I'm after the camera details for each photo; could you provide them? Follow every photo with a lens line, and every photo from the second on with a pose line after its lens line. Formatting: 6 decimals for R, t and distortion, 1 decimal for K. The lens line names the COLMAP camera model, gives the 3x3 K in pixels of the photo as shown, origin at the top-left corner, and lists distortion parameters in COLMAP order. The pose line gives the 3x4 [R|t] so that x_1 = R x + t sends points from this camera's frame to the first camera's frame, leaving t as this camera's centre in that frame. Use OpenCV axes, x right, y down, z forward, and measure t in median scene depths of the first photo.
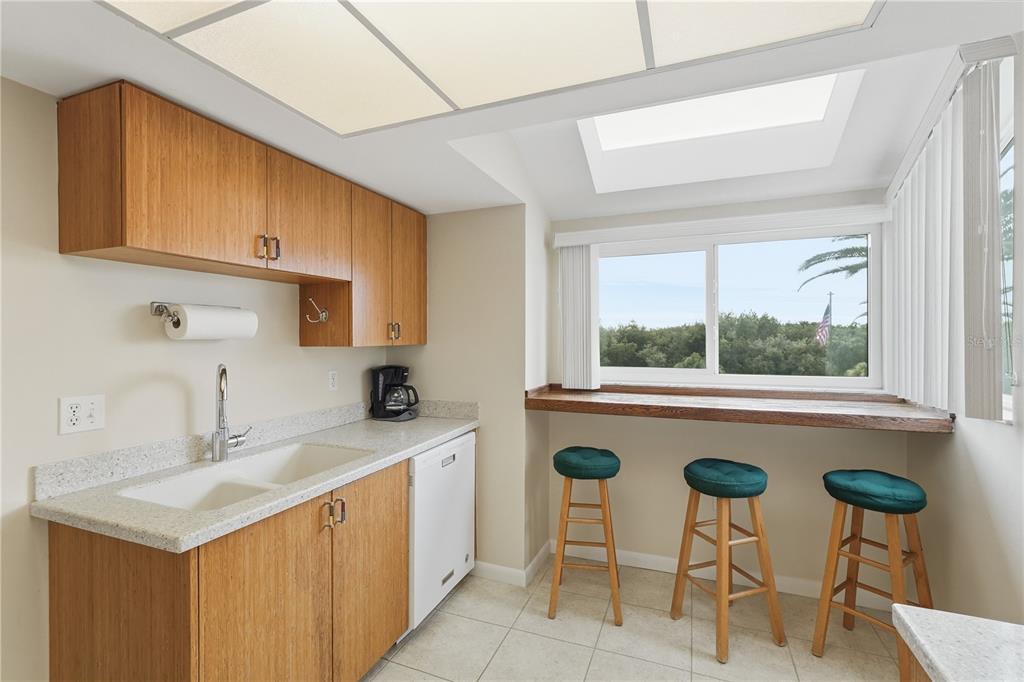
lens RADIAL K [[458.4, 0, 506.8], [0, 458.4, 338.8], [0, 0, 1]] dist [-0.009302, 0.001759]
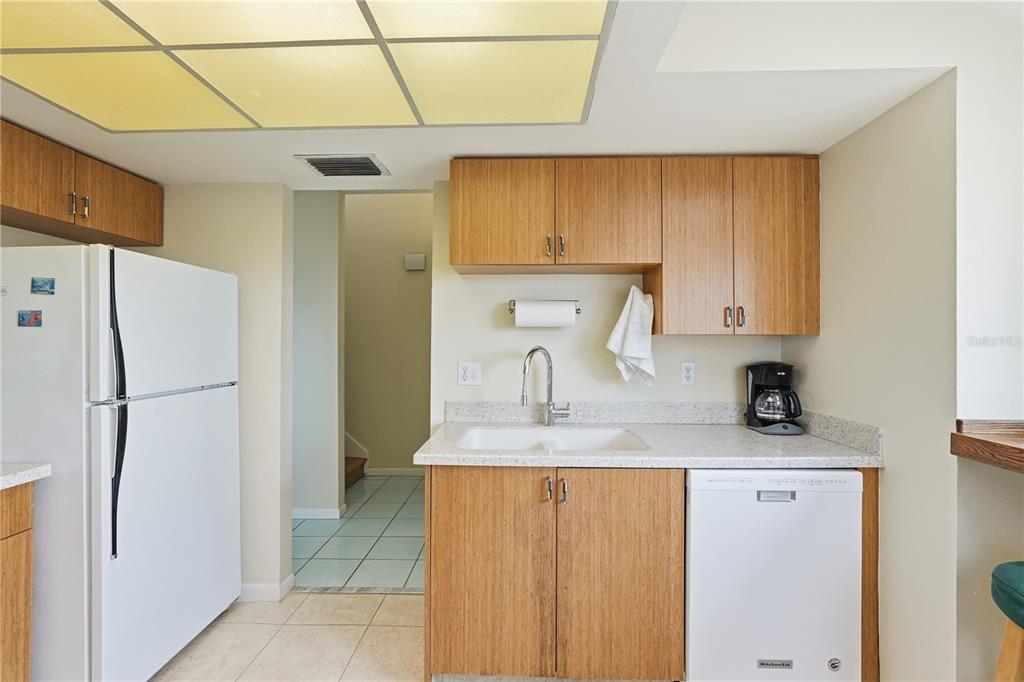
lens RADIAL K [[458.4, 0, 512.1], [0, 458.4, 333.4], [0, 0, 1]] dist [-0.009302, 0.001759]
pose [[0.350213, -0.009311, -0.936624, 0.499159], [-0.008474, 0.999878, -0.013109, 0.036175], [0.936632, 0.012528, 0.350092, 0.477961]]
